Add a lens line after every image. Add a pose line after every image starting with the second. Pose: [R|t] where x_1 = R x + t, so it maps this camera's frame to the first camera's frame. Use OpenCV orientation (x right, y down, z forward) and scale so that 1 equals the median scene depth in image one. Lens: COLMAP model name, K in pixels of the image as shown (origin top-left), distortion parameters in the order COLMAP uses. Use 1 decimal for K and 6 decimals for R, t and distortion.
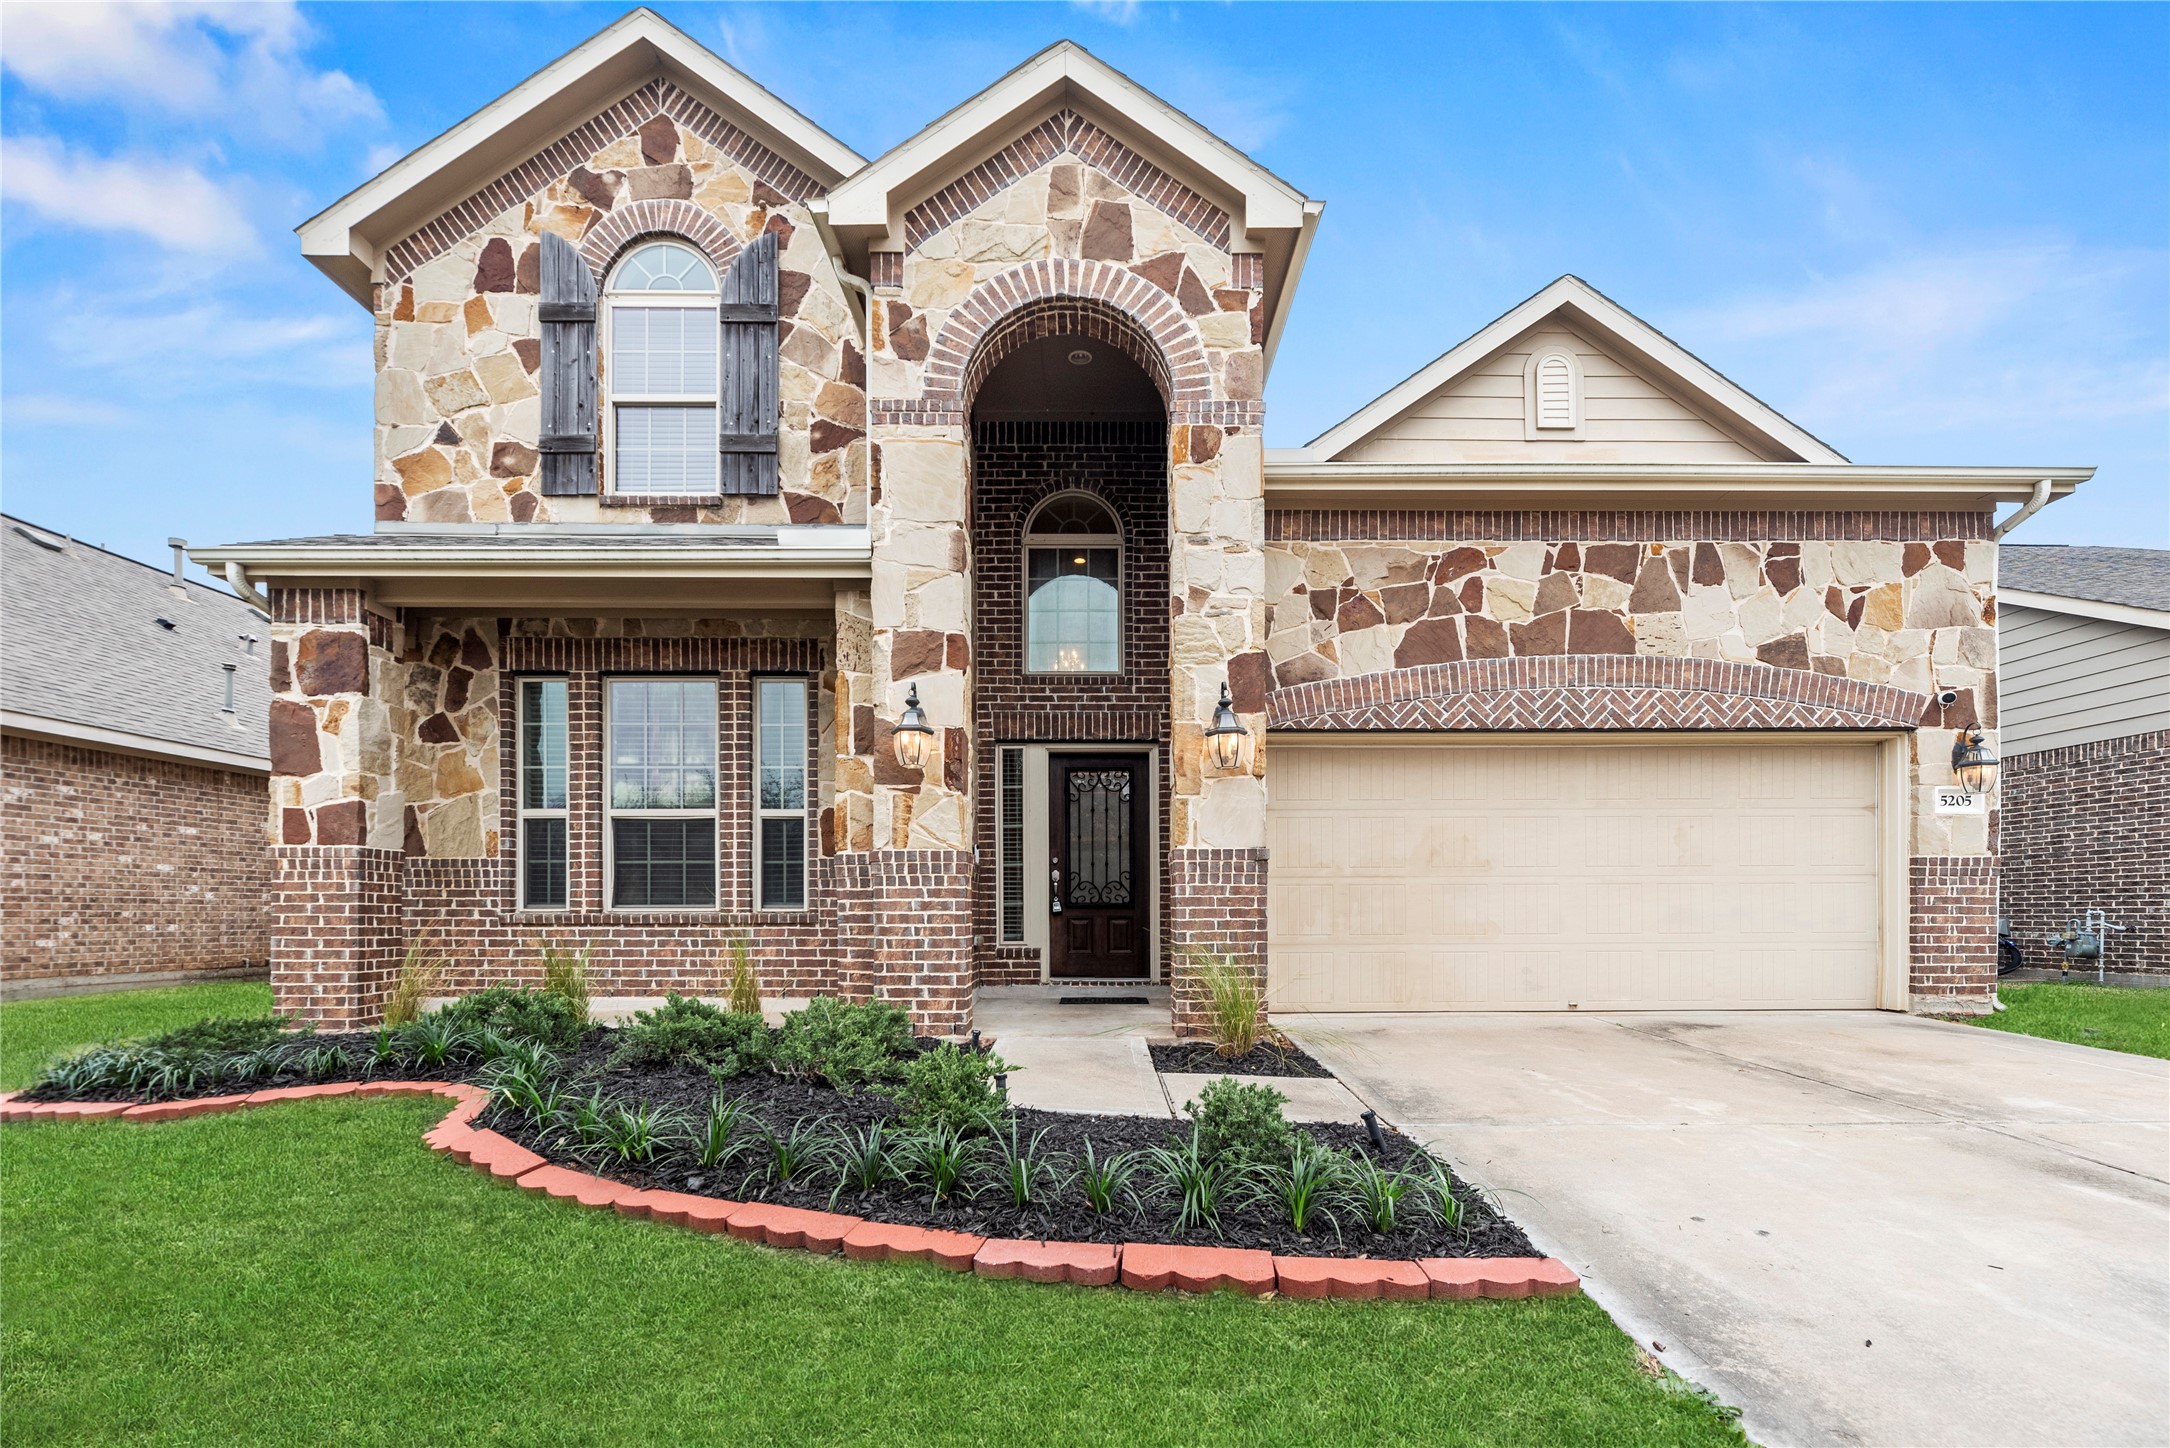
lens RADIAL K [[883.9, 0, 1125.9], [0, 883.9, 906.1], [0, 0, 1]] dist [0.000105, 0.000040]
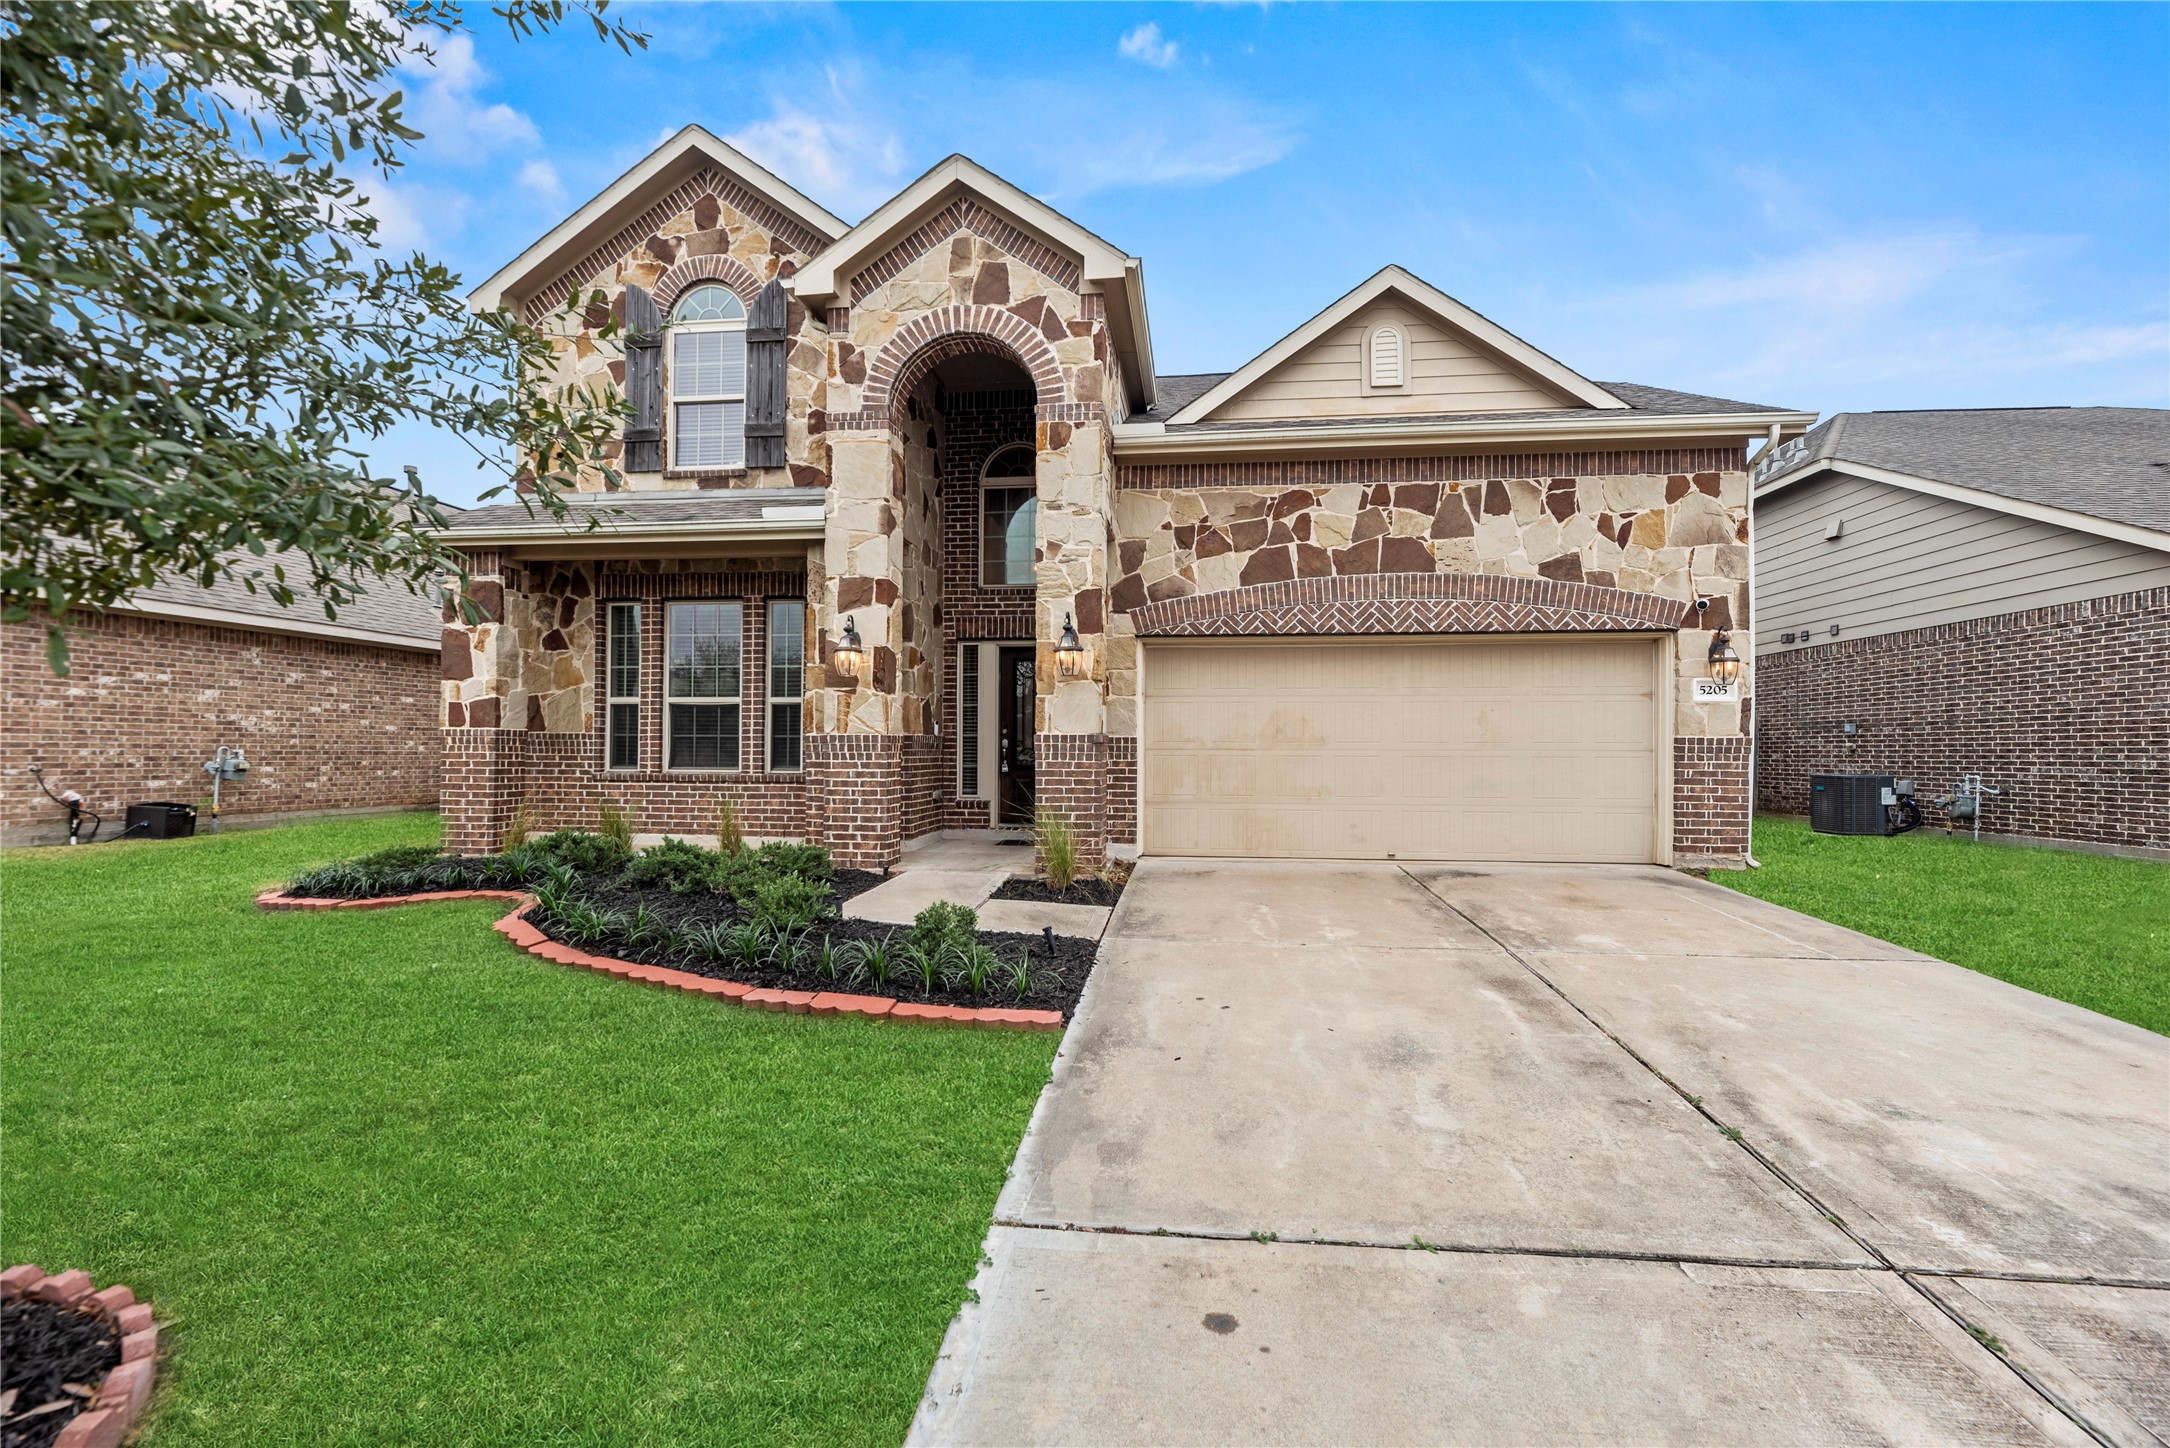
lens RADIAL K [[870.9, 0, 1161.7], [0, 870.9, 728.0], [0, 0, 1]] dist [0.000608, 0.000143]
pose [[0.992748, 0.004000, -0.120148, 0.344887], [-0.005401, 0.999921, -0.011342, -0.050980], [0.120093, 0.011908, 0.992691, -0.255244]]
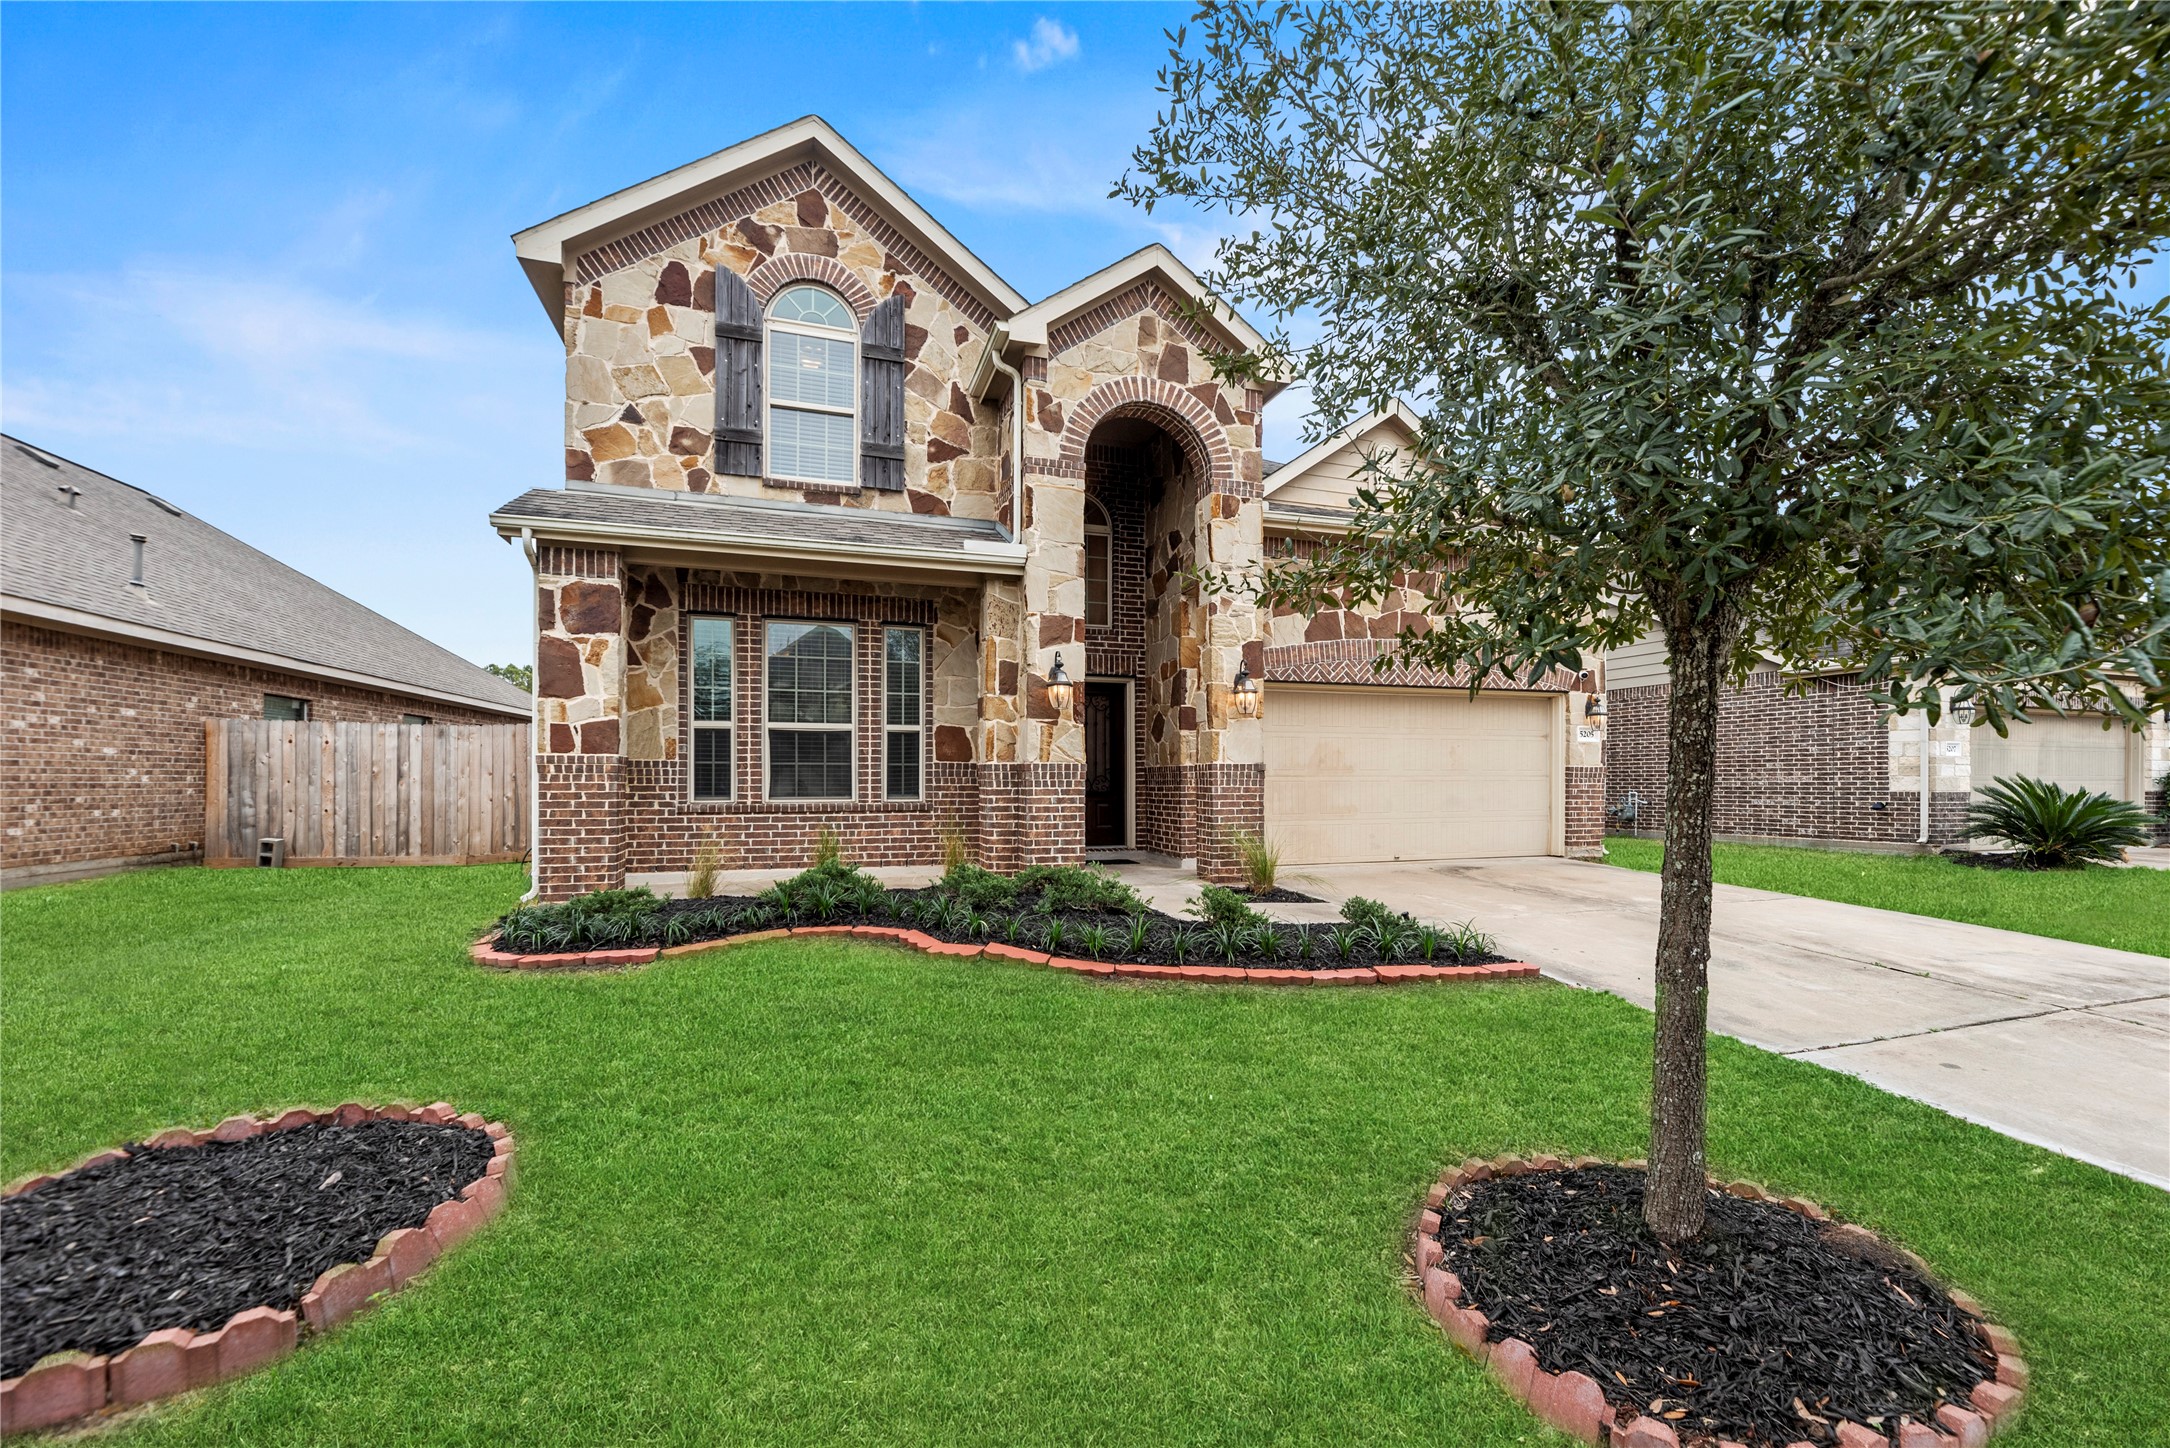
lens RADIAL K [[889.2, 0, 1072.5], [0, 889.2, 764.7], [0, 0, 1]] dist [-0.000200, -0.000105]
pose [[0.953347, 0.007175, 0.301790, -0.554286], [-0.006437, 0.999973, -0.003442, -0.047056], [-0.301807, 0.001339, 0.953368, -0.362976]]
